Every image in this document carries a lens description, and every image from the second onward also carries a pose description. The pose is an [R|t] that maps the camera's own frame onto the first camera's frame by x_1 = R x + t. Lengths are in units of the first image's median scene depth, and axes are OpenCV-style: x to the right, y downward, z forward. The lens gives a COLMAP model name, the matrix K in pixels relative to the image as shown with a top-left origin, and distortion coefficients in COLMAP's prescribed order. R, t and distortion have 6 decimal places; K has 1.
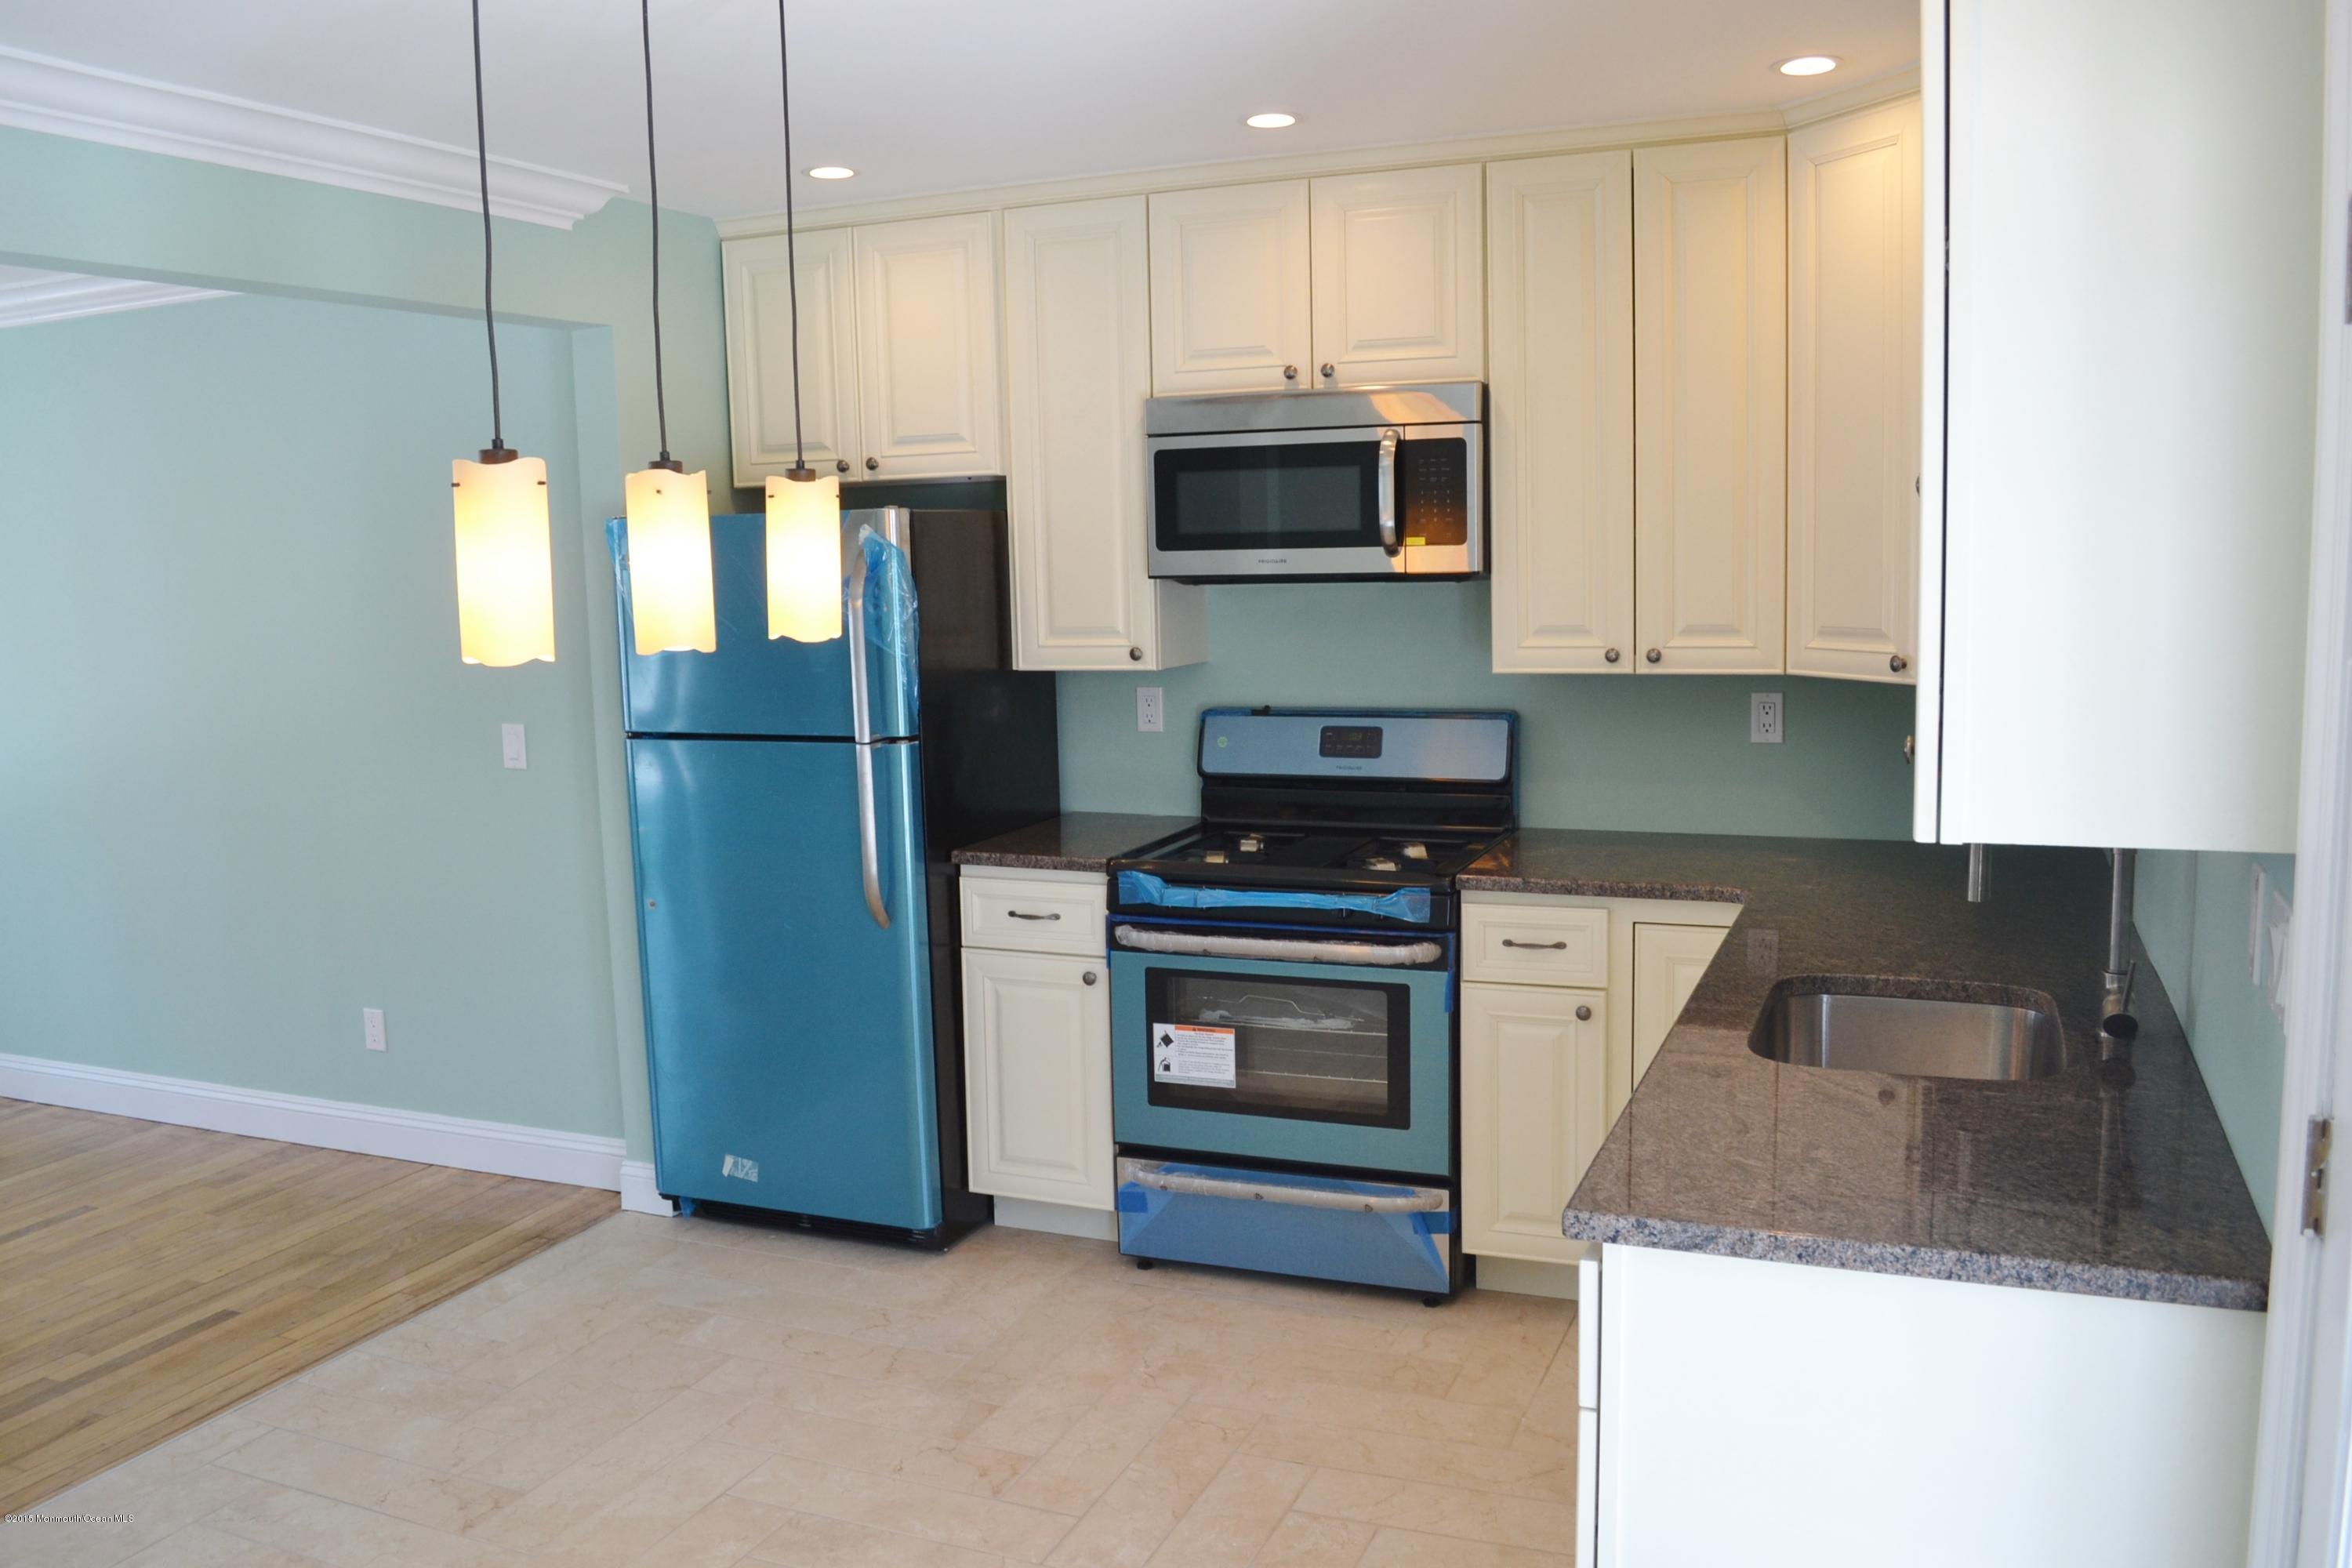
lens RADIAL K [[1870.7, 0, 1176.0], [0, 1870.7, 784.0], [0, 0, 1]] dist [-0.084815, 0.009425]
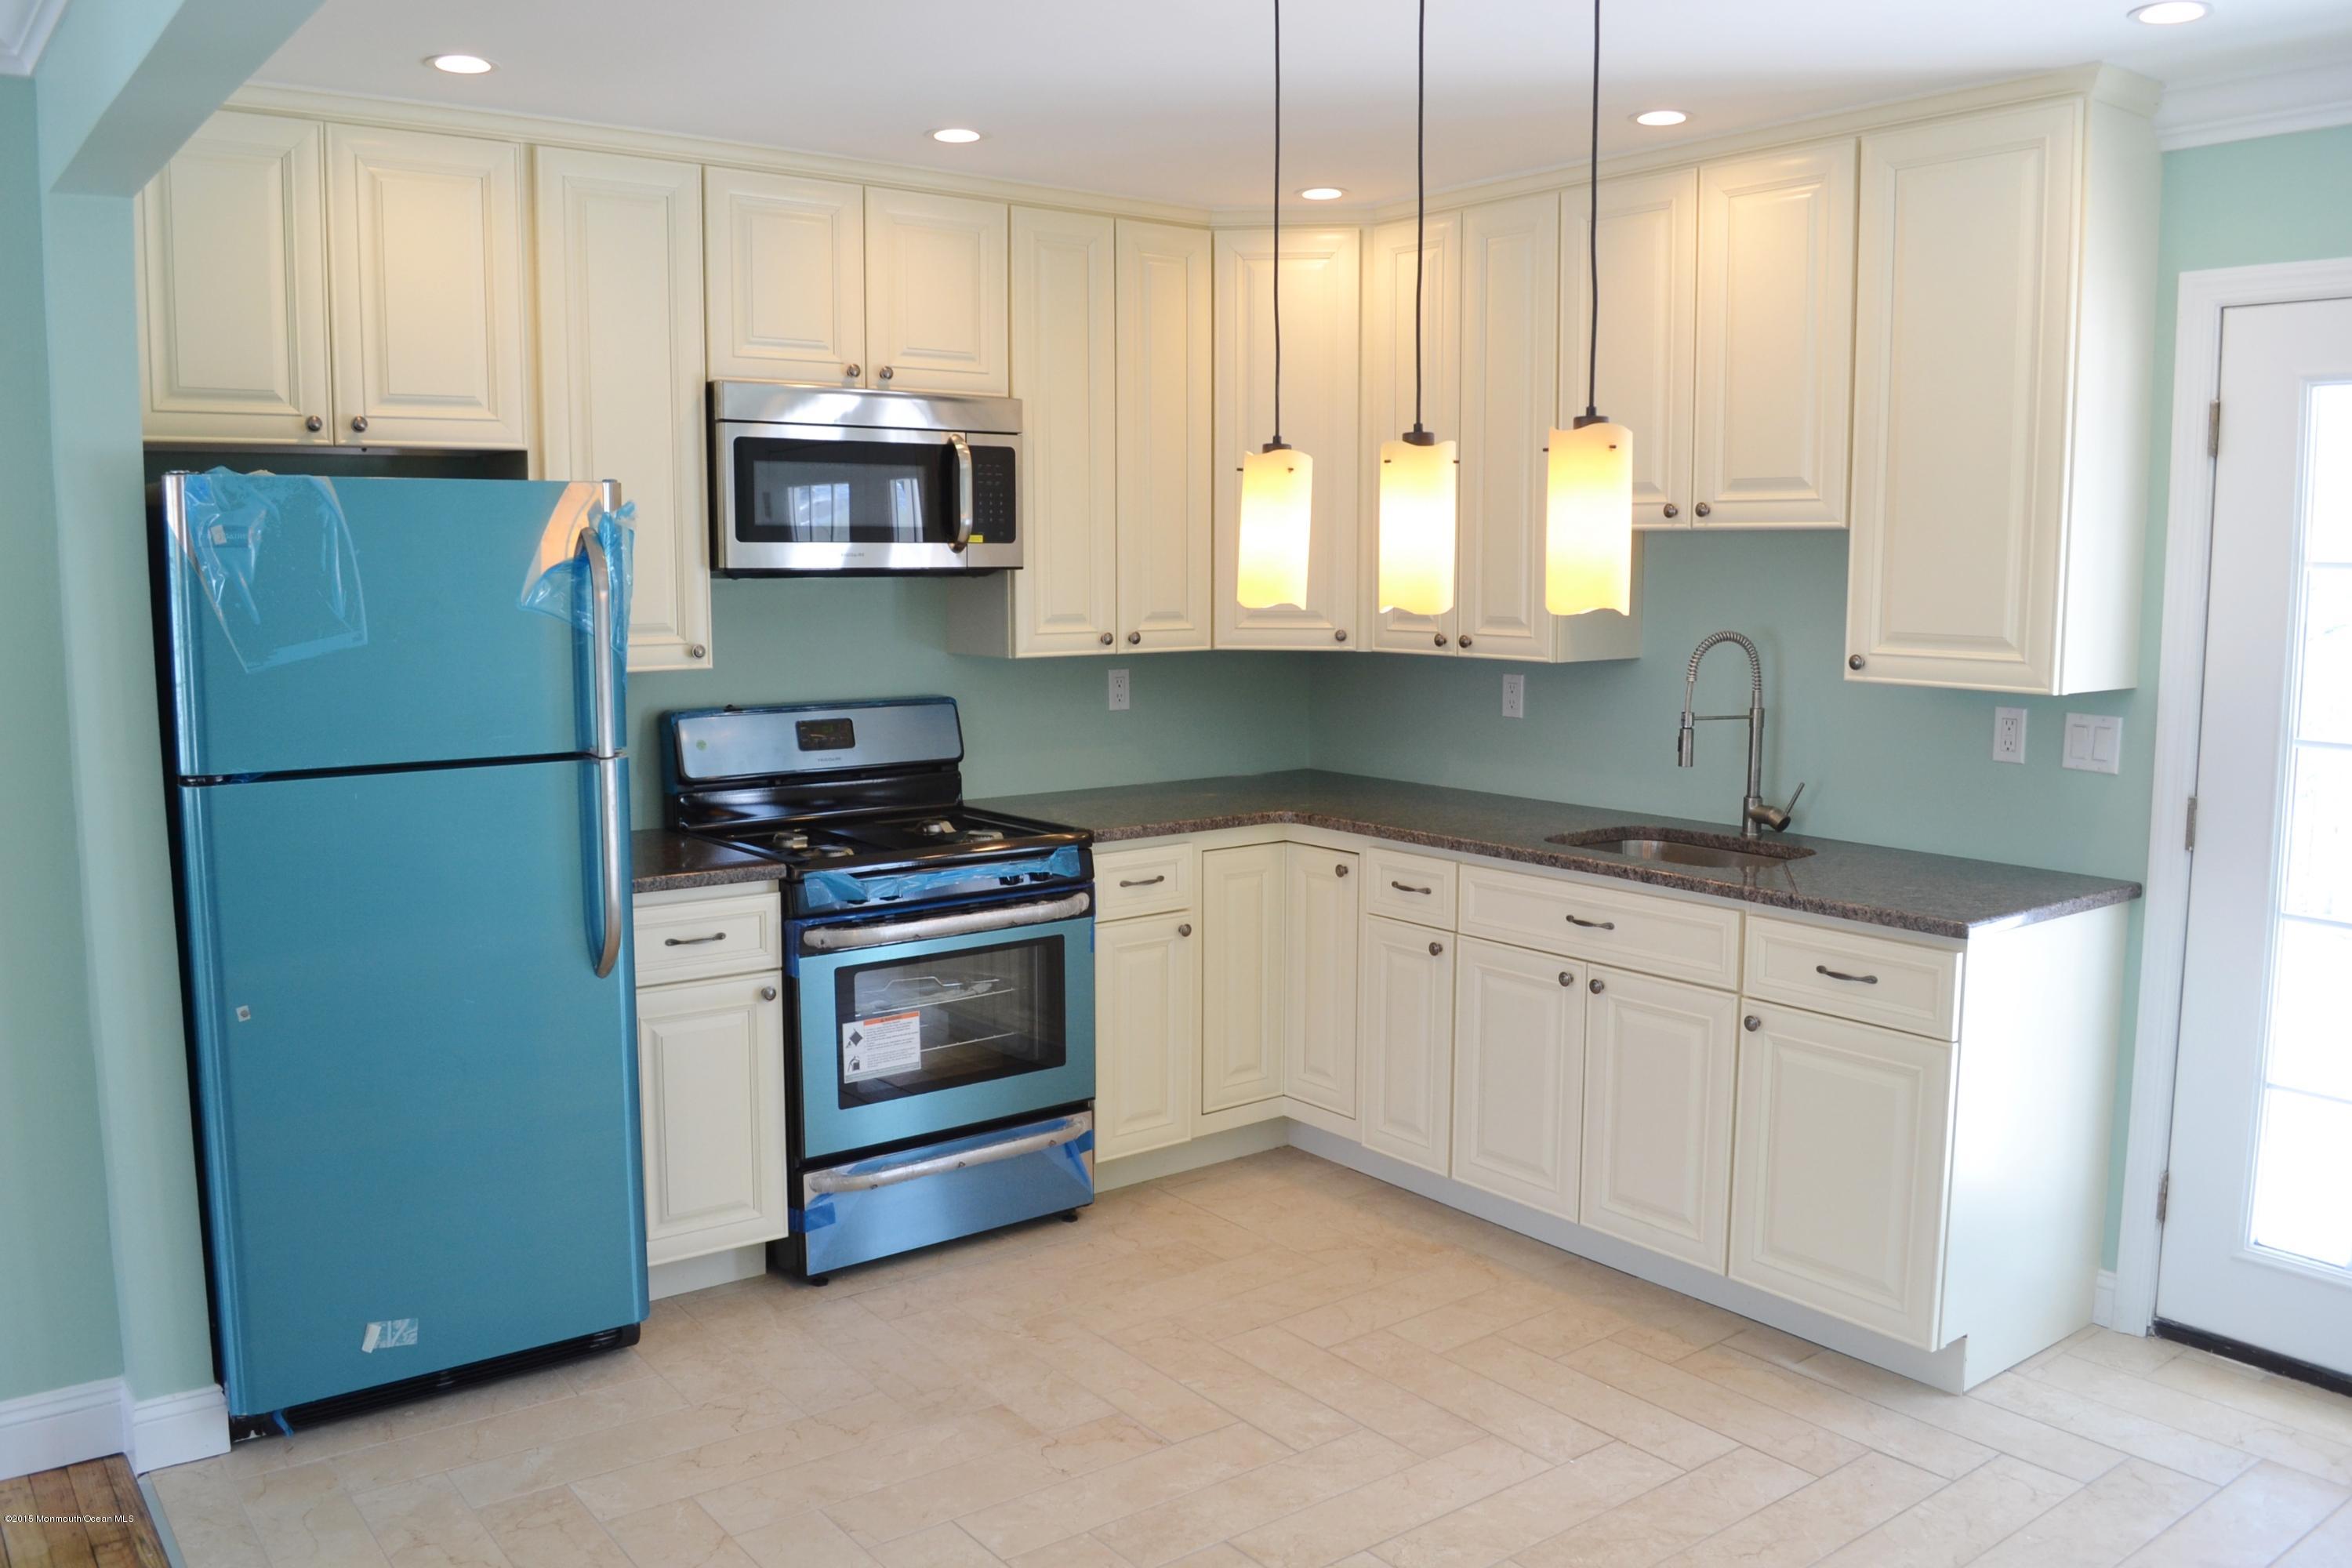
lens RADIAL K [[1870.7, 0, 1176.0], [0, 1870.7, 784.0], [0, 0, 1]] dist [-0.084815, 0.009425]
pose [[0.498891, -0.081405, 0.862833, -0.765925], [0.096683, 0.994592, 0.037934, -0.017212], [-0.861255, 0.064497, 0.504063, 0.355536]]
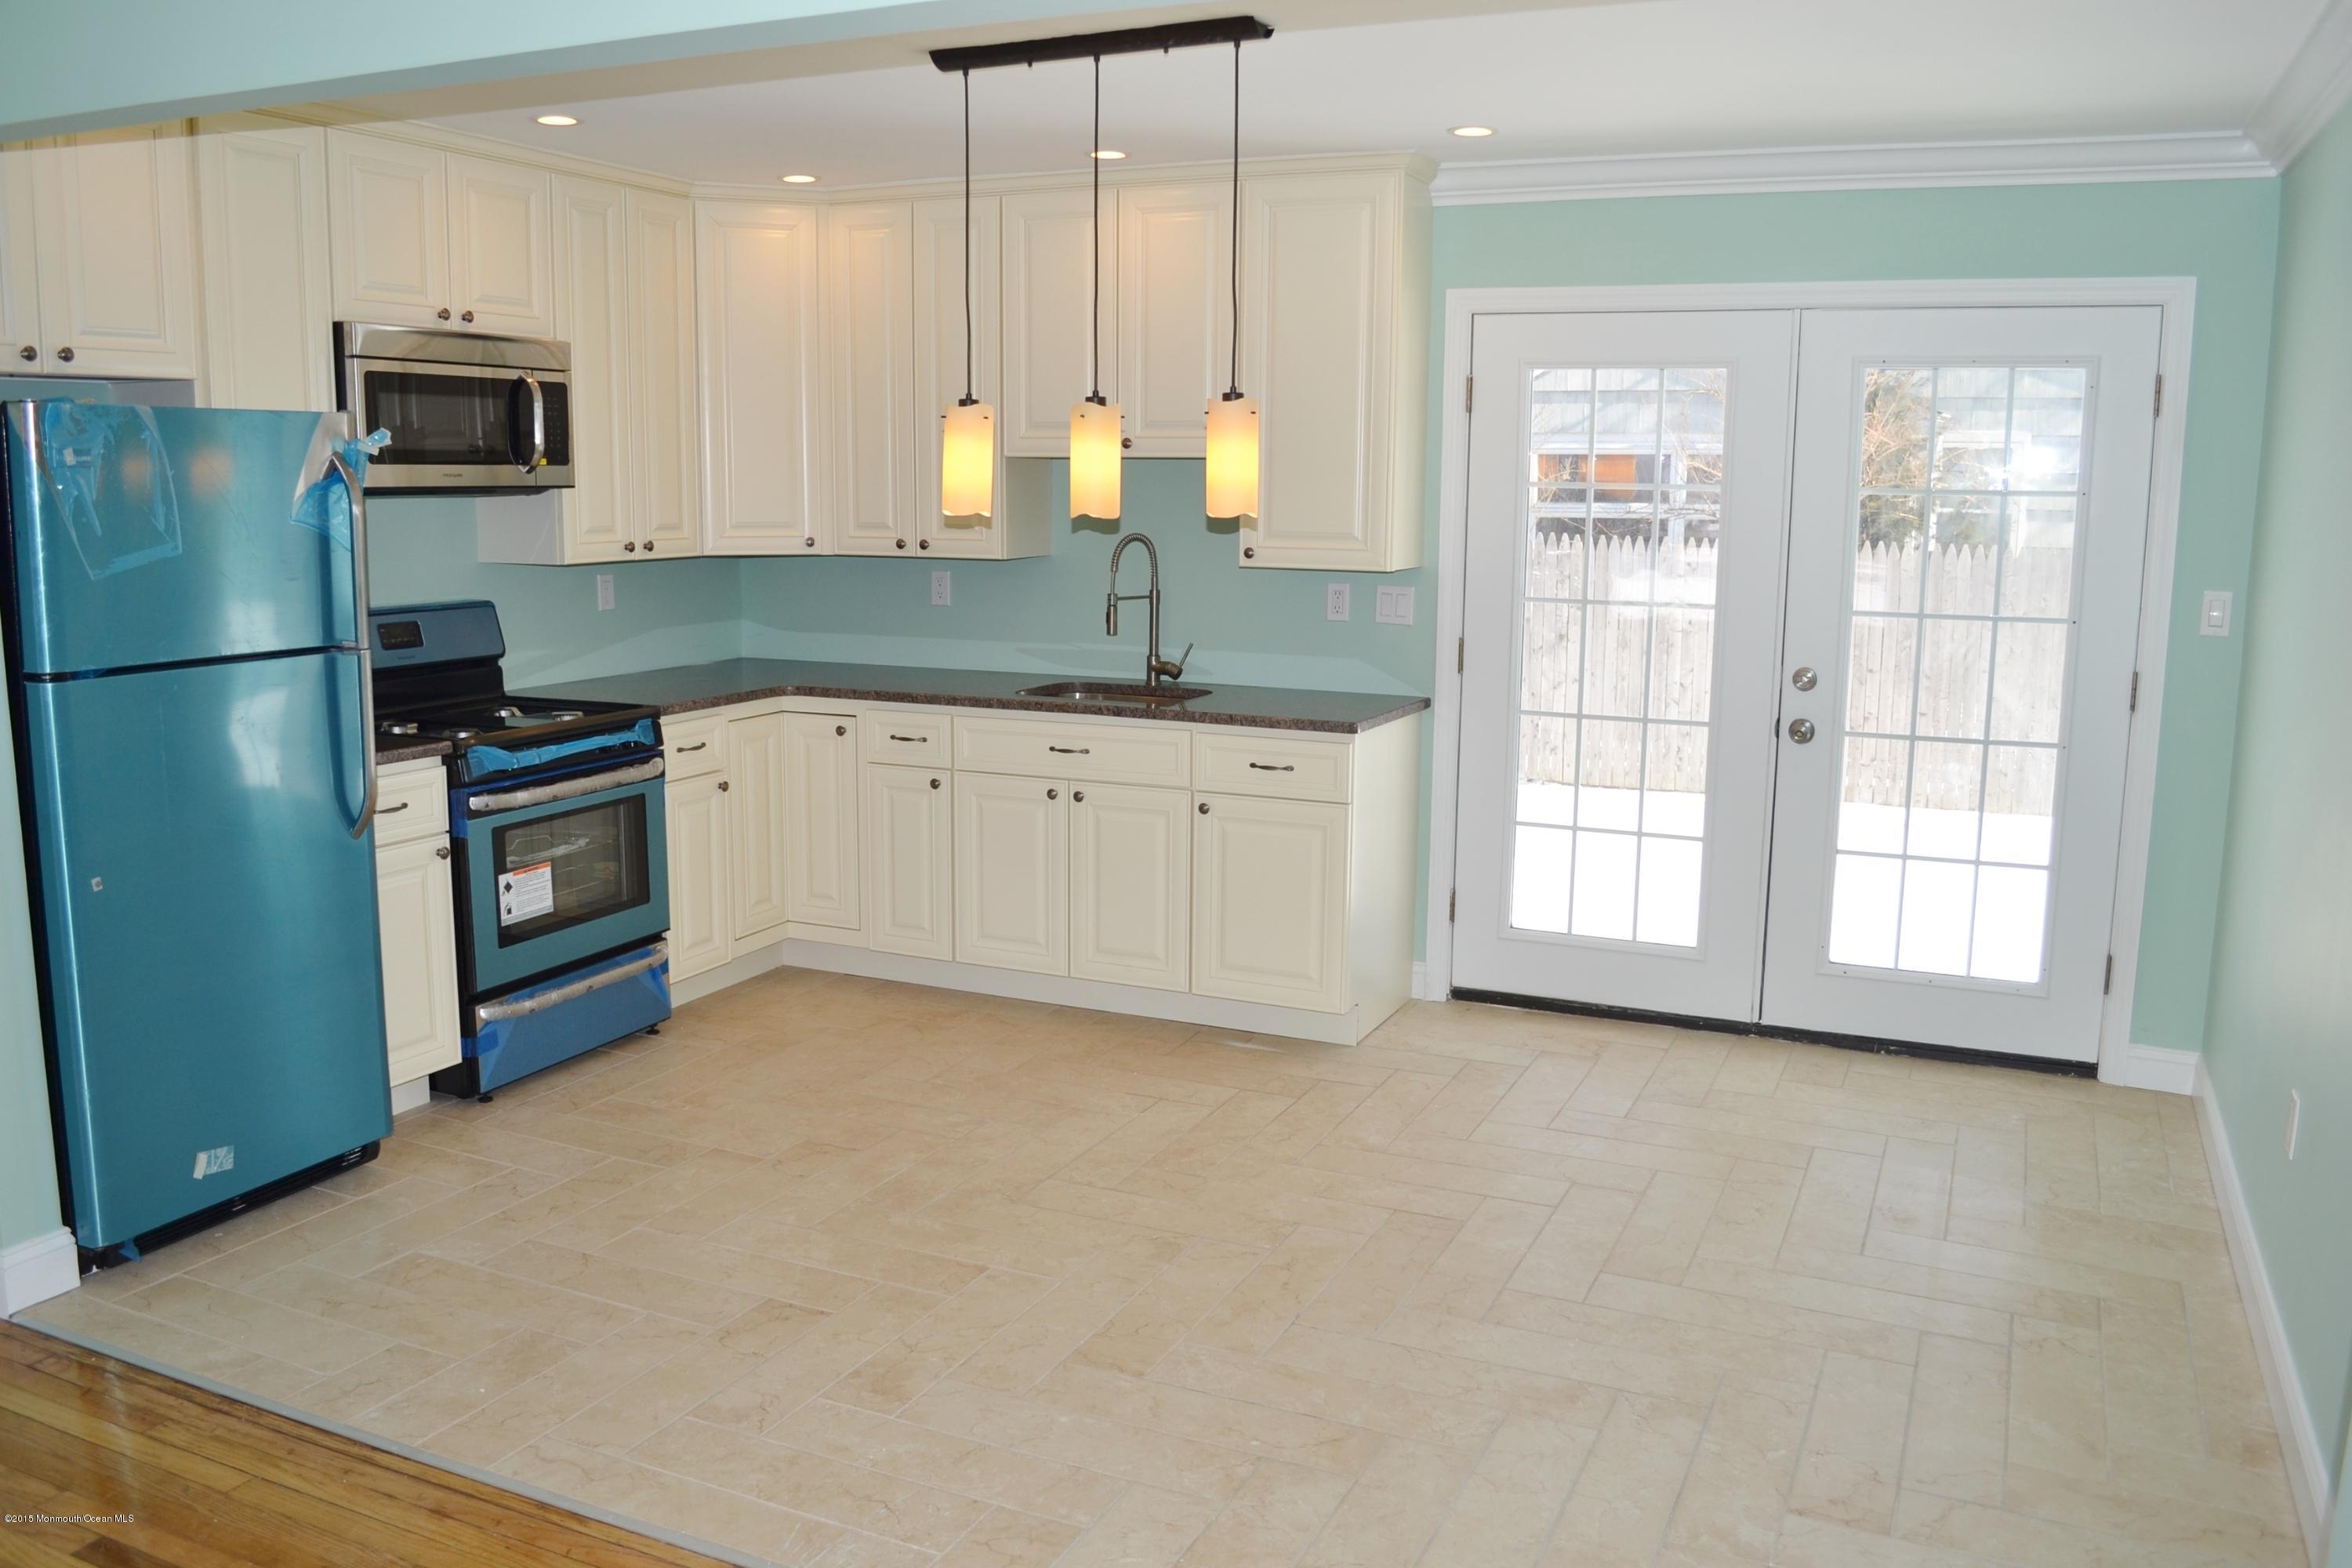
lens RADIAL K [[1870.7, 0, 1176.0], [0, 1870.7, 784.0], [0, 0, 1]] dist [-0.084815, 0.009425]
pose [[0.028240, -0.139568, 0.989810, -1.134846], [0.115622, 0.984014, 0.135452, -0.033950], [-0.992892, 0.110619, 0.043926, 0.536934]]
